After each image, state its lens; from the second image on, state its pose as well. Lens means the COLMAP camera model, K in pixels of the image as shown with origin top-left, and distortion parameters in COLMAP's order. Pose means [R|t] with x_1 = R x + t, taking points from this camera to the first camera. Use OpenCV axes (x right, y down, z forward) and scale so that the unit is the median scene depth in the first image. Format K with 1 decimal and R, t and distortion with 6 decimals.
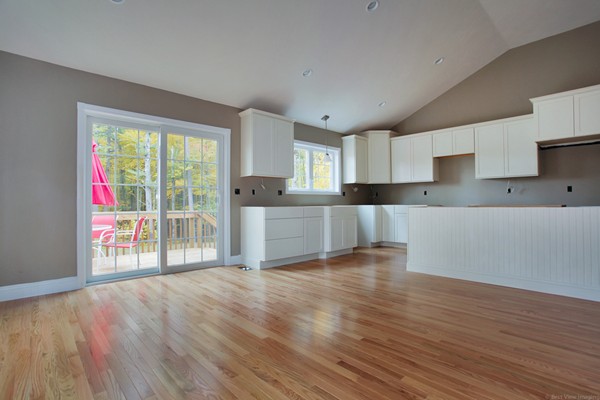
lens RADIAL K [[296.9, 0, 301.1], [0, 296.9, 197.8], [0, 0, 1]] dist [-0.061471, 0.023114]
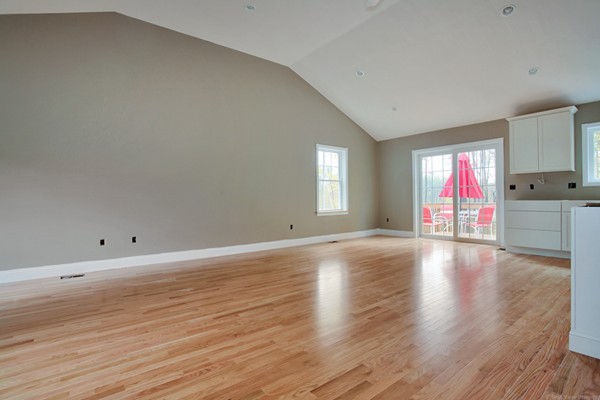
lens RADIAL K [[296.9, 0, 298.4], [0, 296.9, 198.6], [0, 0, 1]] dist [-0.061471, 0.023114]
pose [[-0.090948, 0.005739, -0.995839, 0.982990], [0.029925, 0.999548, 0.003028, -0.004570], [0.995406, -0.029525, -0.091079, 0.232574]]
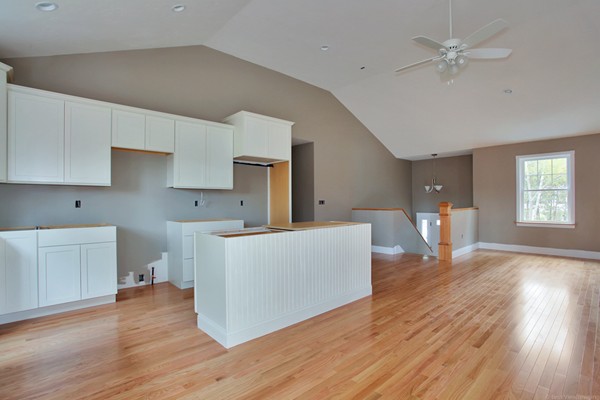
lens RADIAL K [[296.9, 0, 298.2], [0, 296.9, 202.0], [0, 0, 1]] dist [-0.061471, 0.023114]
pose [[0.010294, 0.004202, 0.999938, -0.176302], [-0.015050, 0.999879, -0.004047, -0.031264], [-0.999834, -0.015007, 0.010356, 0.724253]]
